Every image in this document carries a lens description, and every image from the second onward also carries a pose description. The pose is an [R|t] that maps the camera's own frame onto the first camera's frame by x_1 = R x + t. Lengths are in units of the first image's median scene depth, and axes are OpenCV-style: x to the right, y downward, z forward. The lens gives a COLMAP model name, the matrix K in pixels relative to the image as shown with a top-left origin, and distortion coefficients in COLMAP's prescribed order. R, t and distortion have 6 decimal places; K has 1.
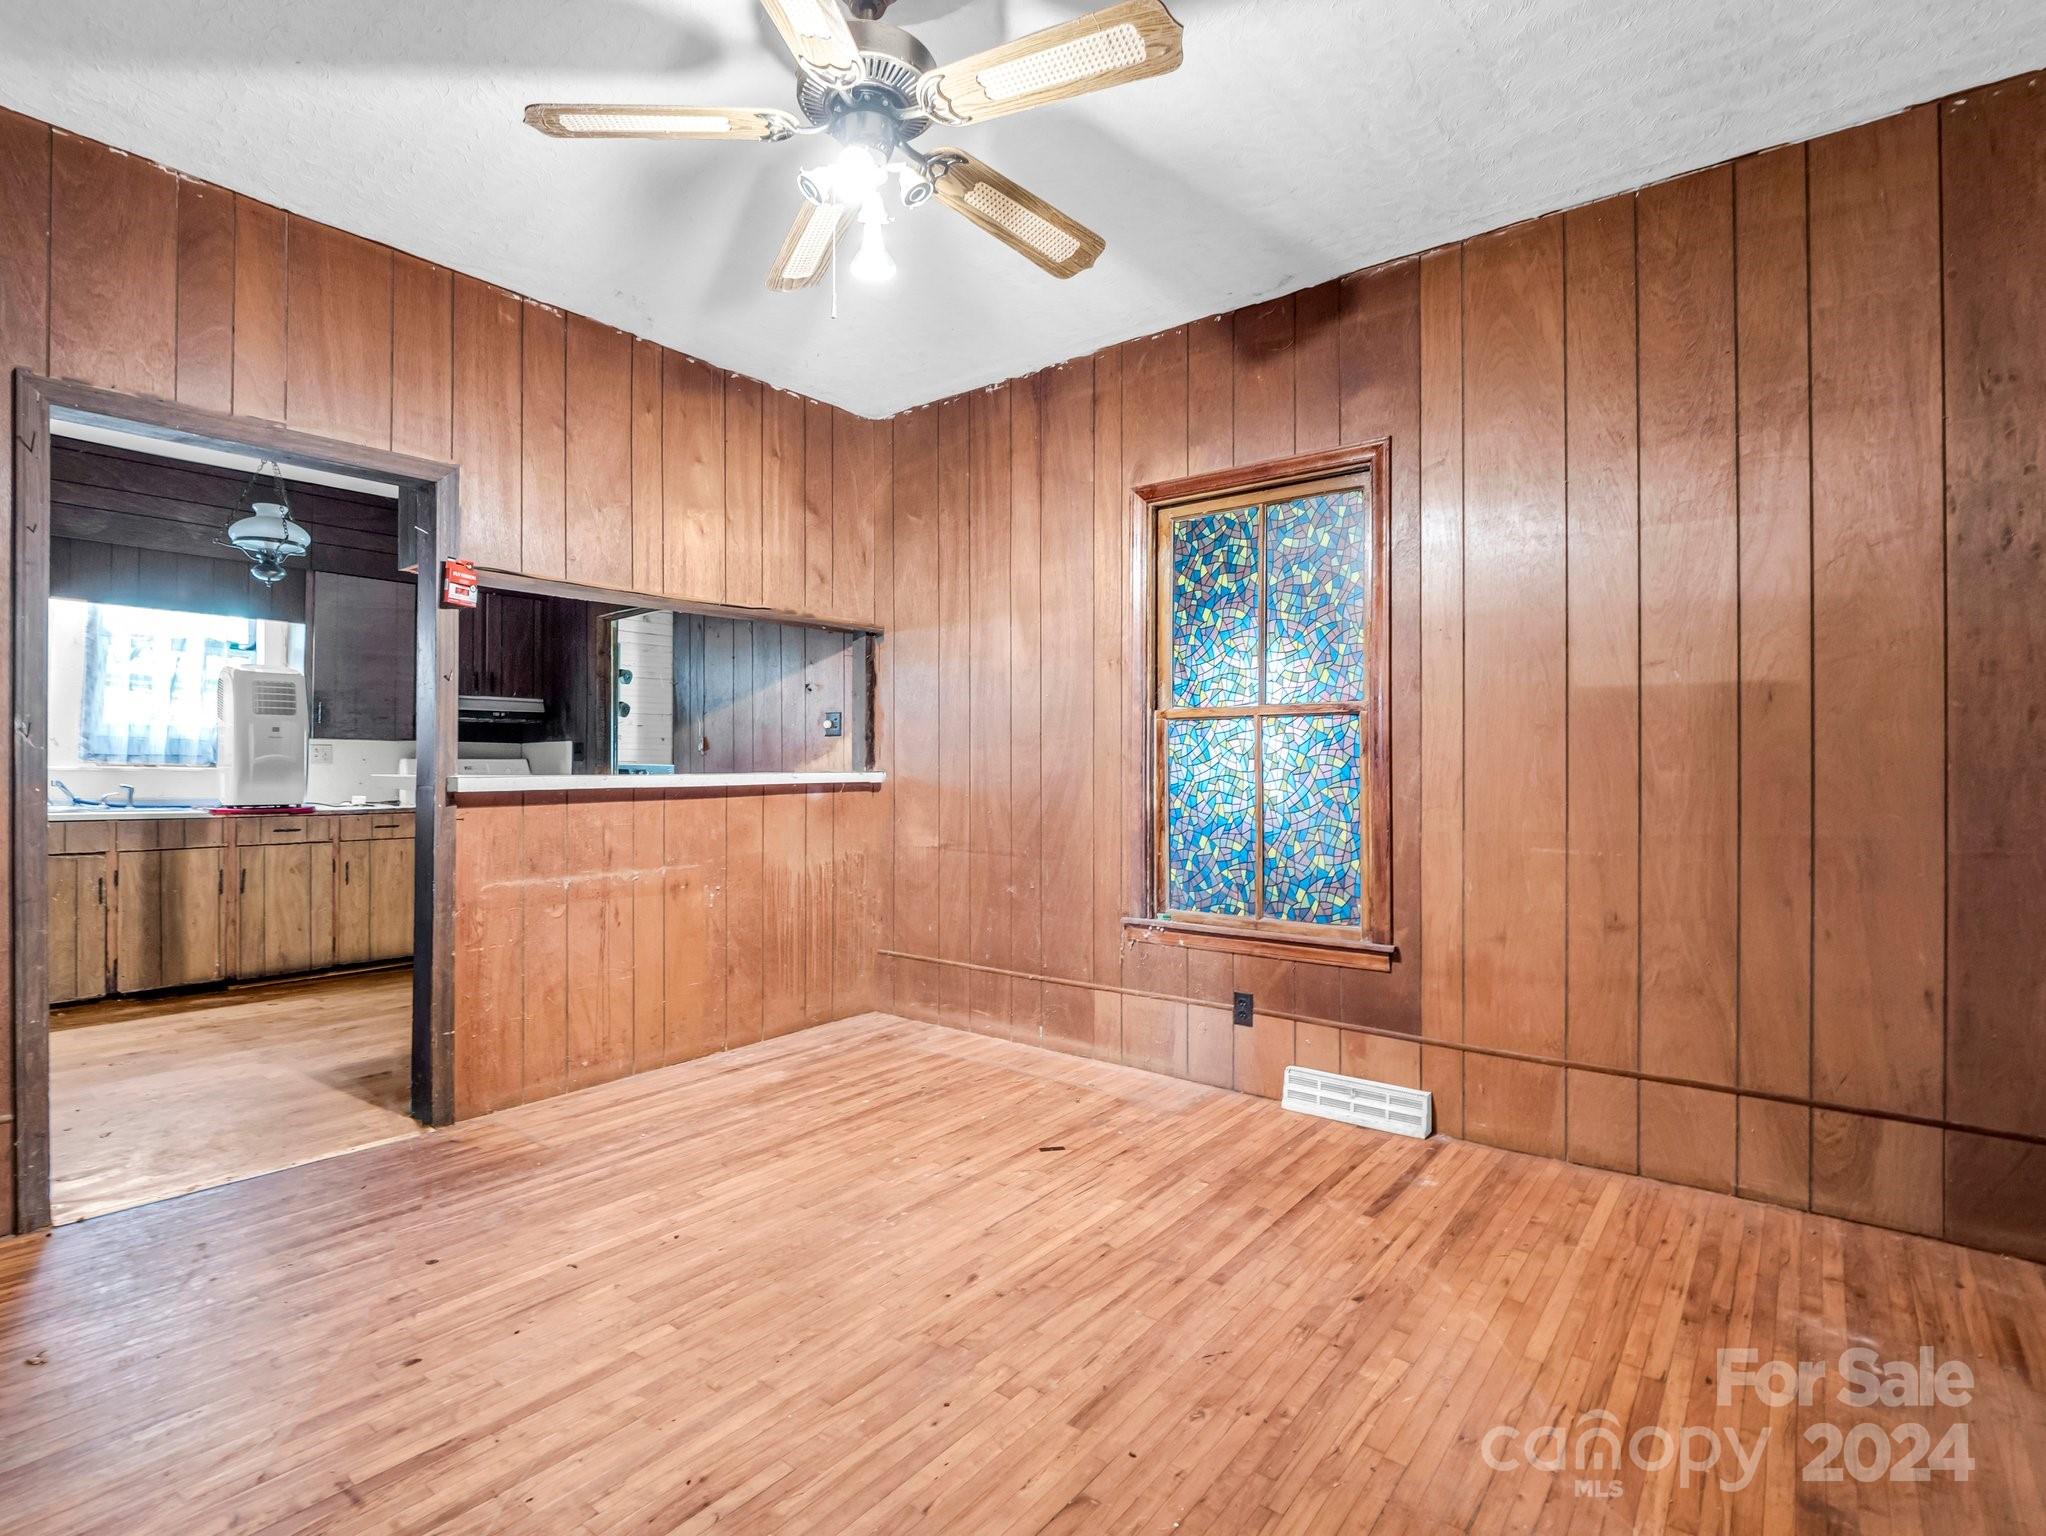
lens RADIAL K [[1020.7, 0, 993.8], [0, 1020.7, 763.2], [0, 0, 1]] dist [-0.011899, -0.000776]
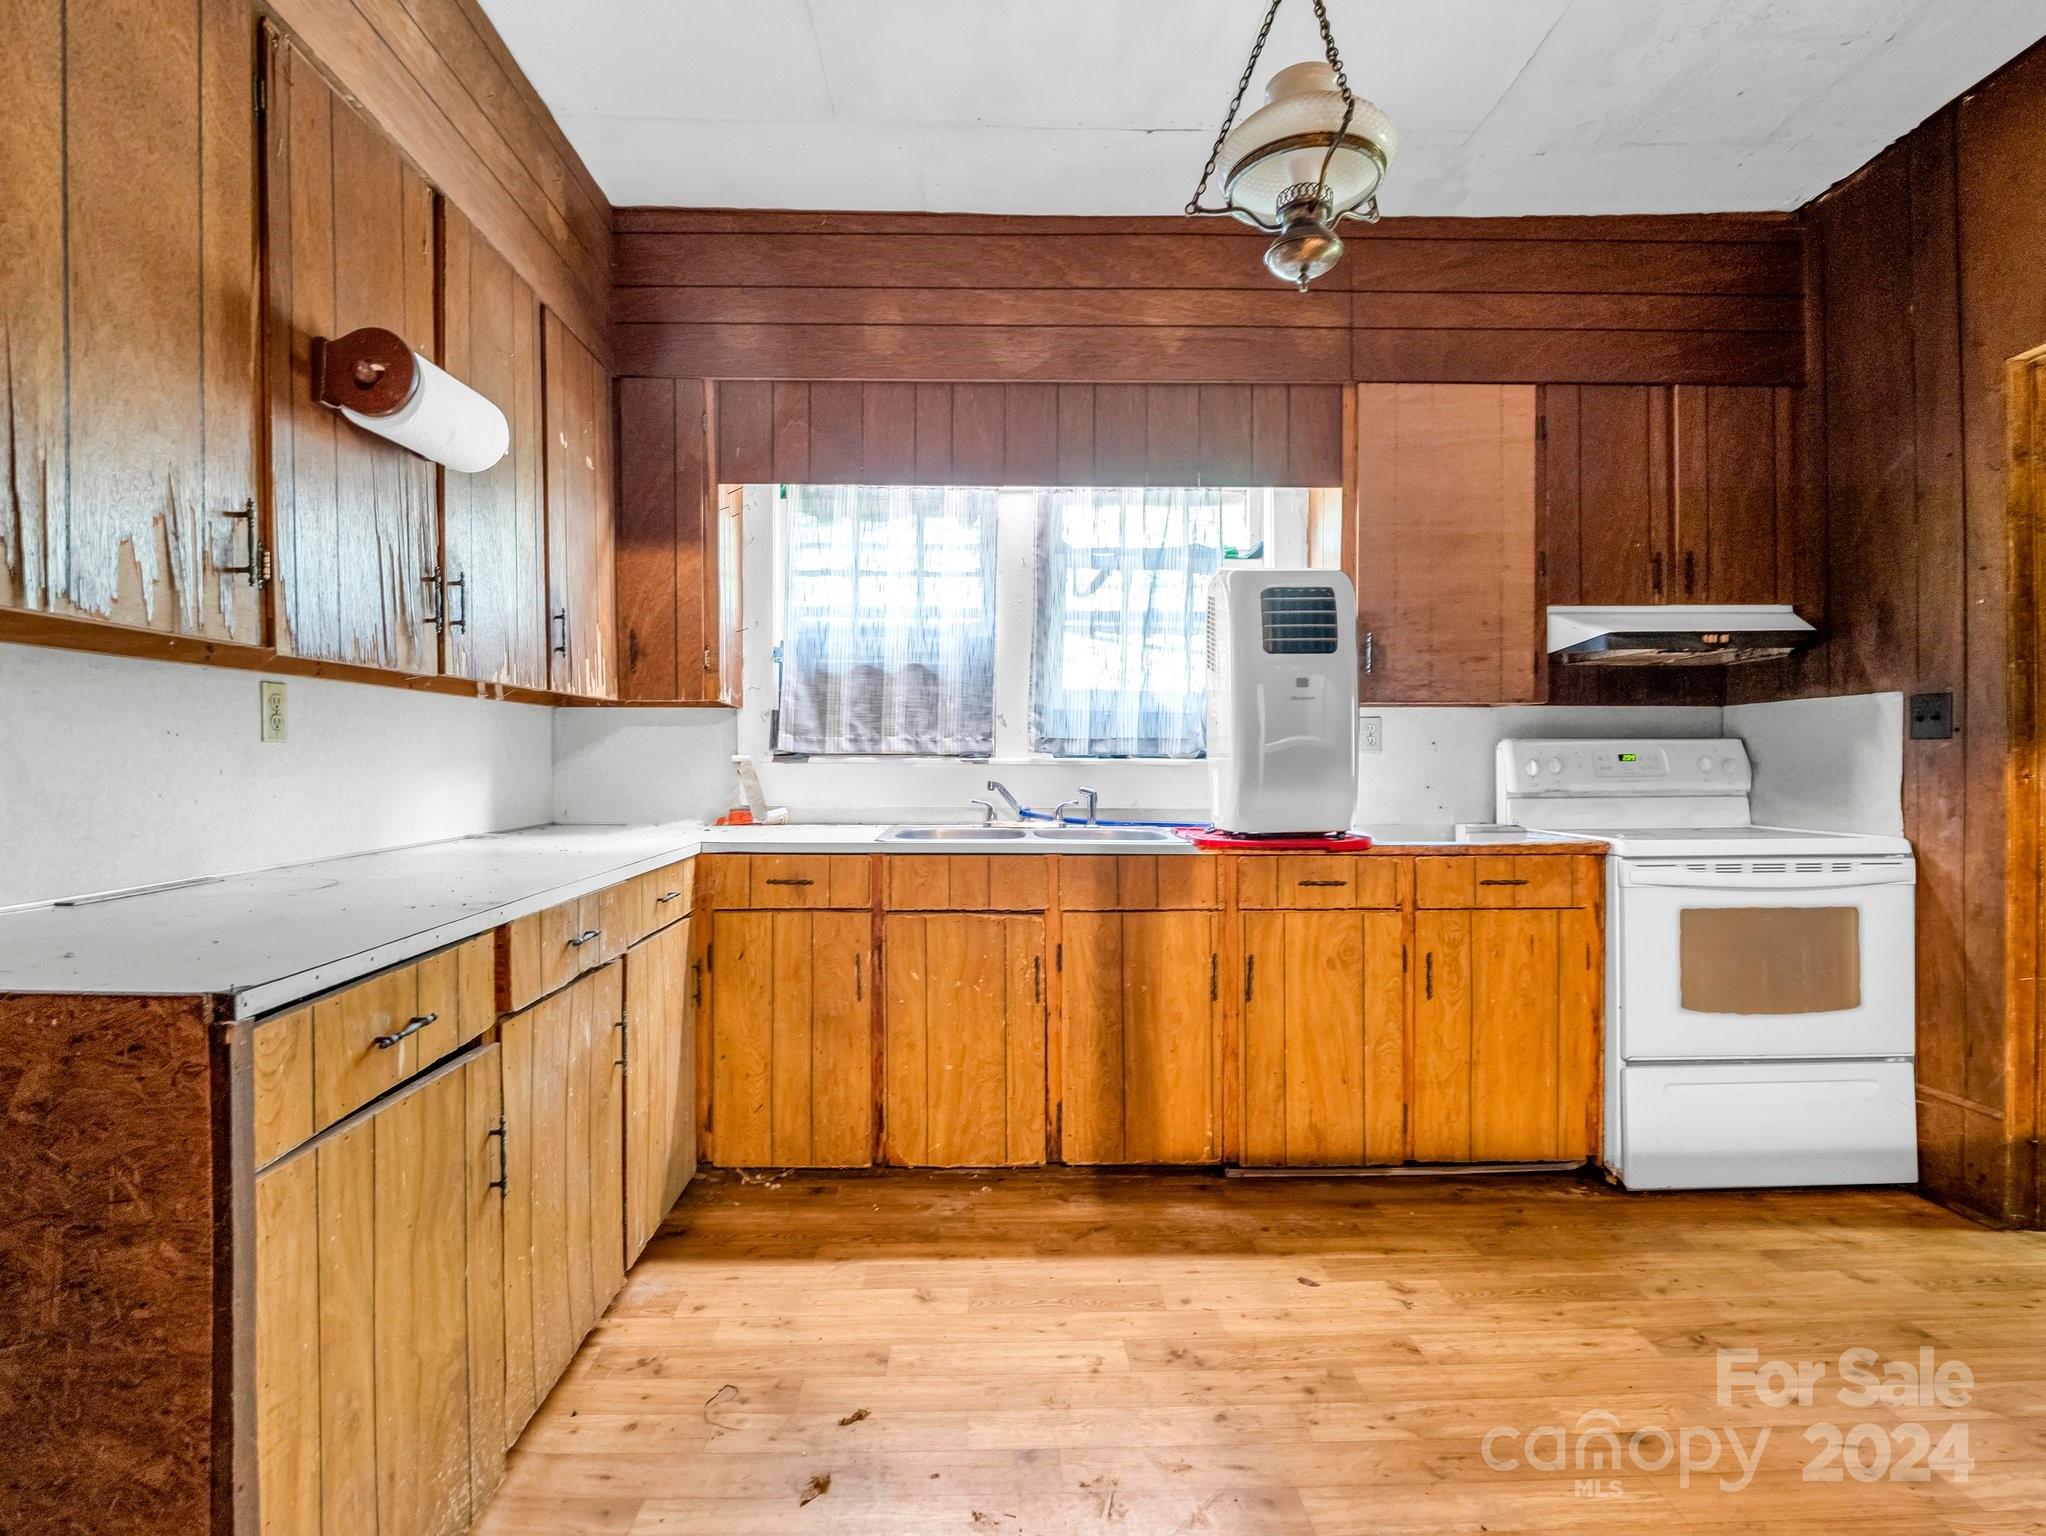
lens RADIAL K [[1020.7, 0, 993.8], [0, 1020.7, 763.2], [0, 0, 1]] dist [-0.011899, -0.000776]
pose [[0.644210, -0.002816, -0.764843, -0.418187], [0.009215, 0.999949, 0.004080, 0.003102], [0.764793, -0.009677, 0.644203, 0.554956]]
